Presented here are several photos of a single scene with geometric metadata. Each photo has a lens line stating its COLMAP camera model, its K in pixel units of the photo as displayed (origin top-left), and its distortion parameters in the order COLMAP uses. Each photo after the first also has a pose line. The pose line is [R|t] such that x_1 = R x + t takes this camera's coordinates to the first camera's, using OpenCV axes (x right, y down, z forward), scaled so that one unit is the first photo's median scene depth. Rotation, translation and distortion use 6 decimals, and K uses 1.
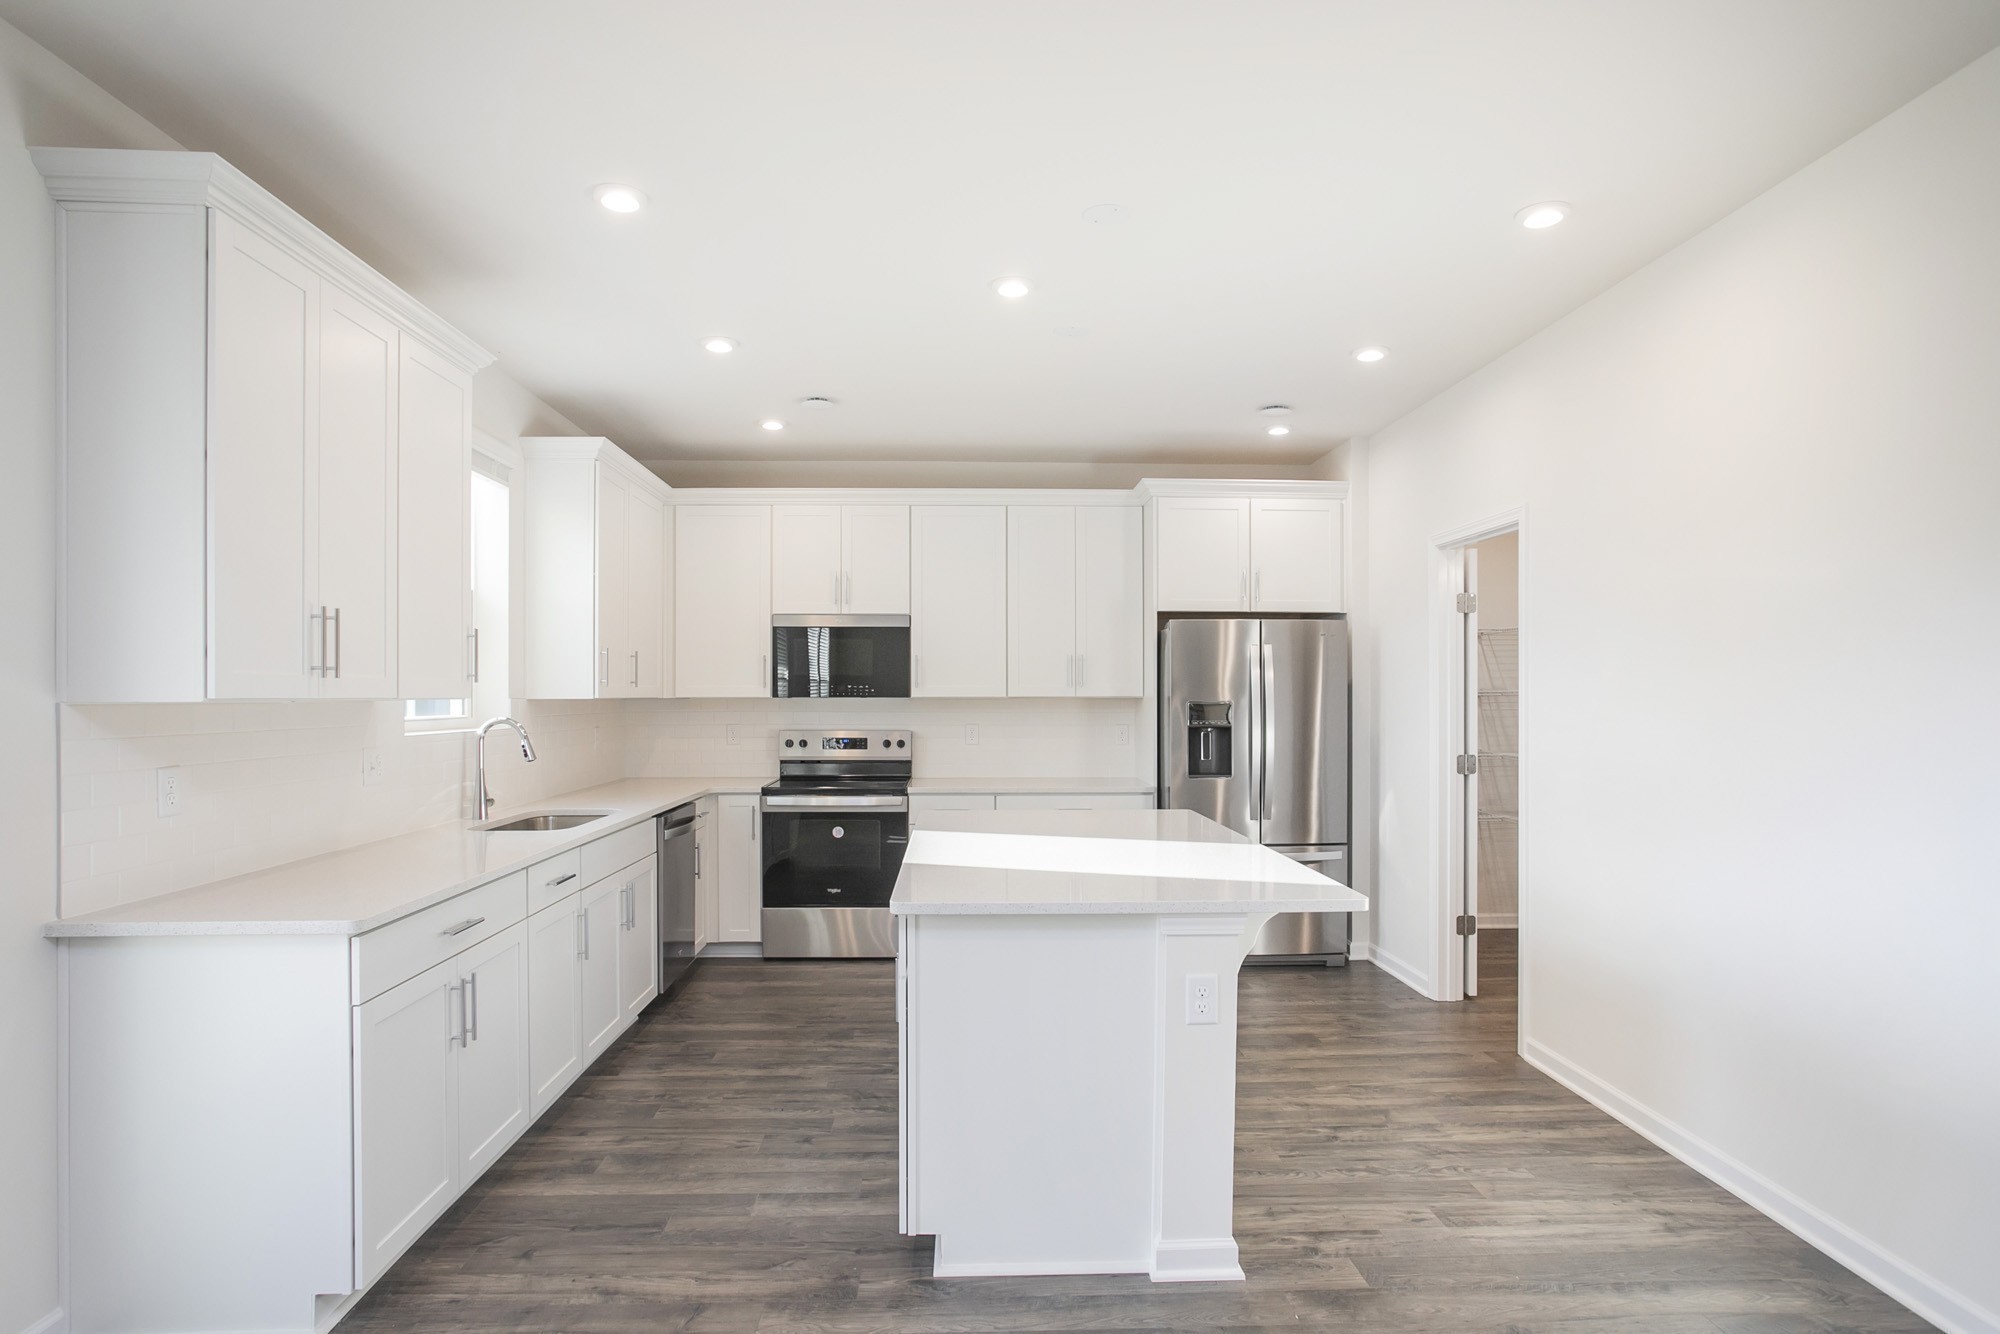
lens RADIAL K [[1000.4, 0, 1000.9], [0, 1000.4, 690.9], [0, 0, 1]] dist [-0.064425, 0.019270]
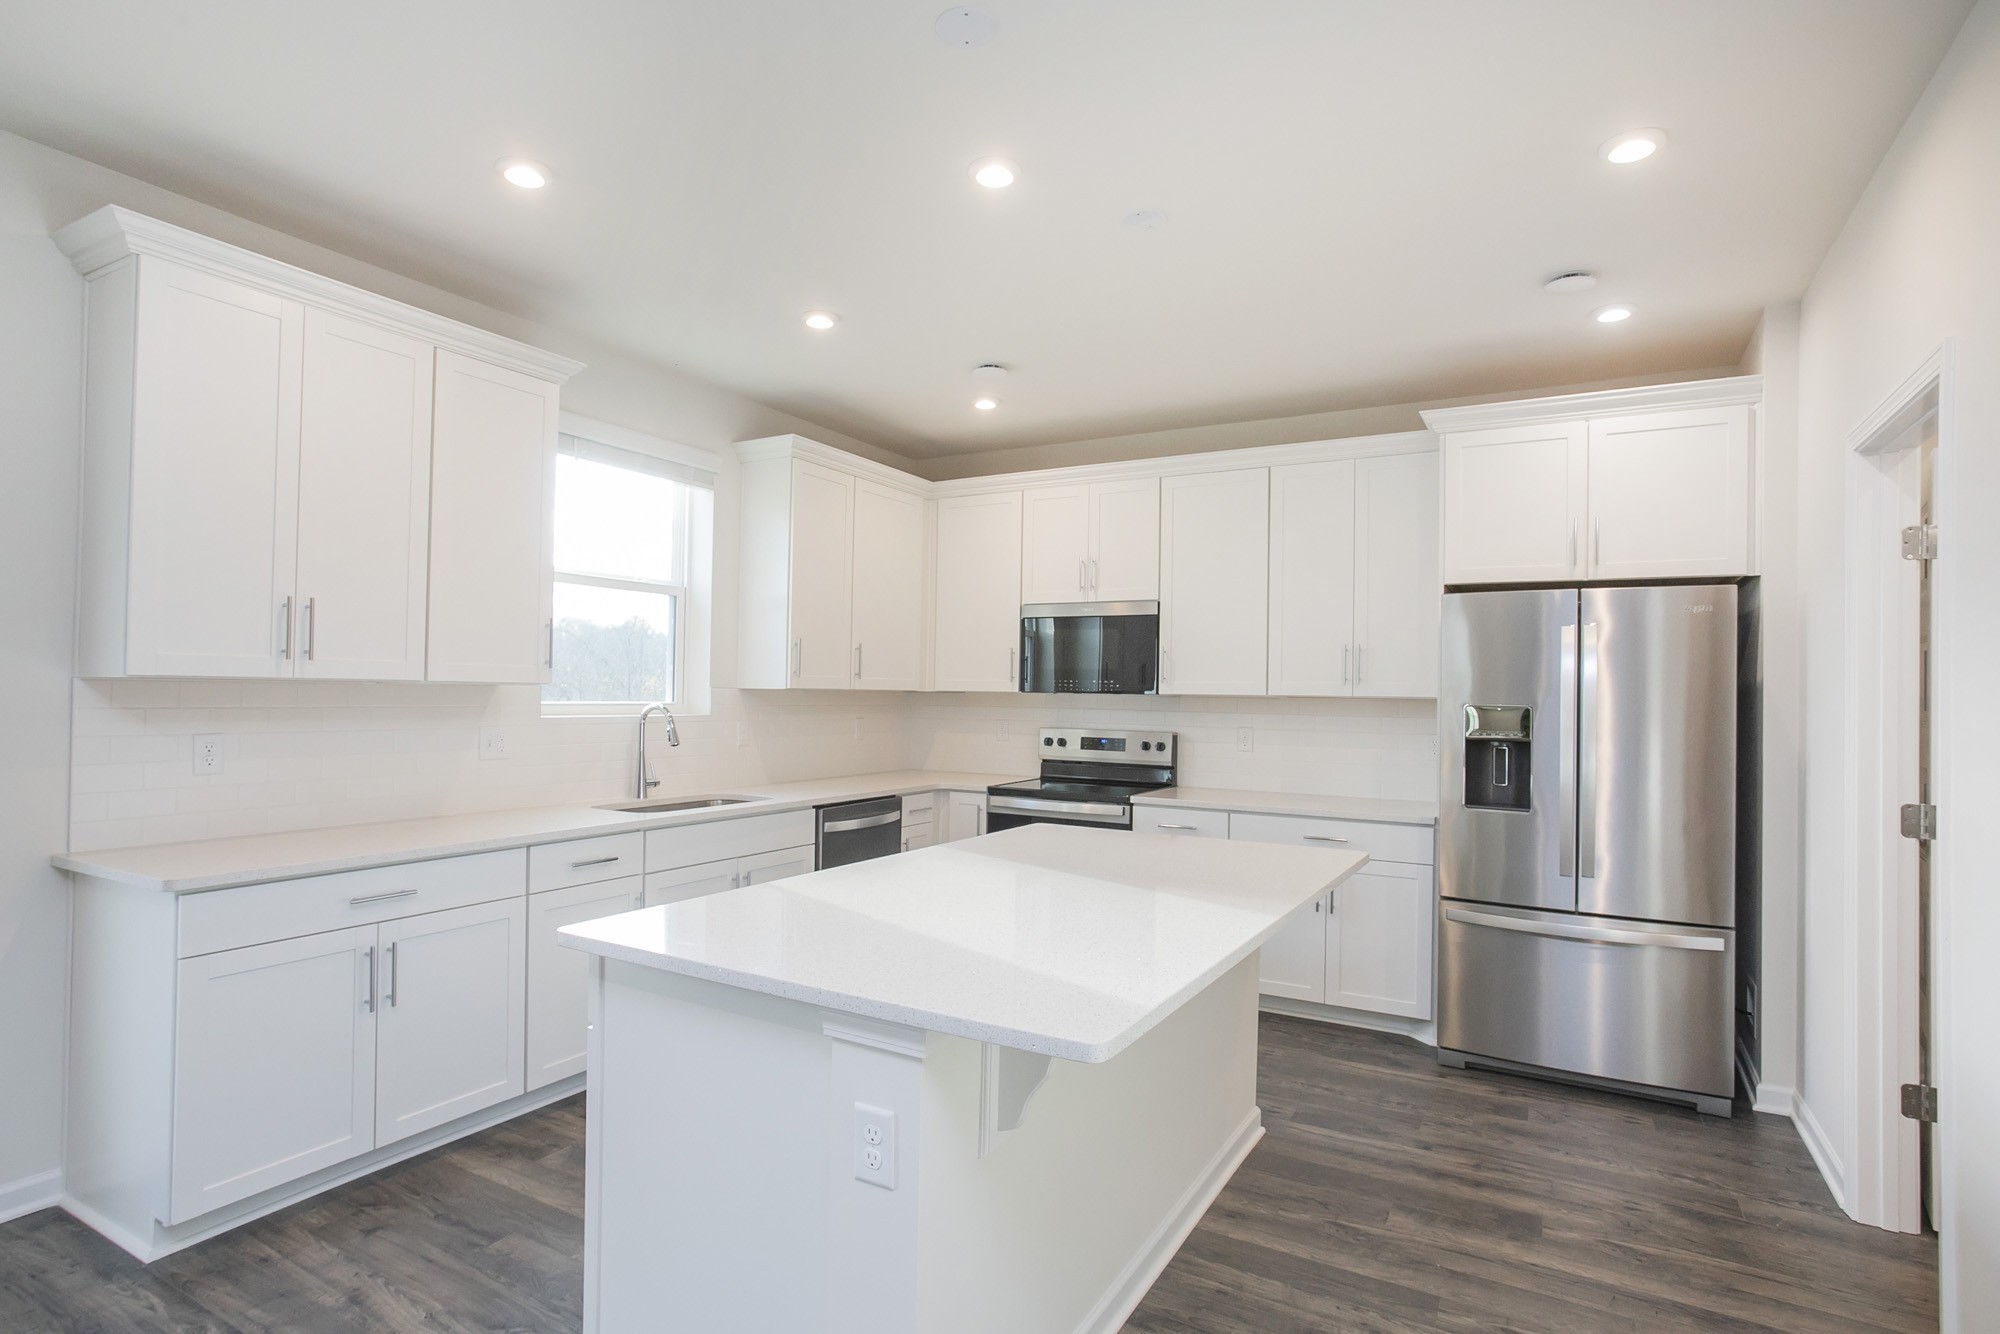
lens RADIAL K [[976.3, 0, 1005.0], [0, 976.3, 671.6], [0, 0, 1]] dist [-0.048794, 0.024642]
pose [[0.856796, 0.002712, -0.515649, 0.252509], [-0.013869, 0.999746, -0.017787, 0.003736], [0.515469, 0.022391, 0.856616, 0.206532]]
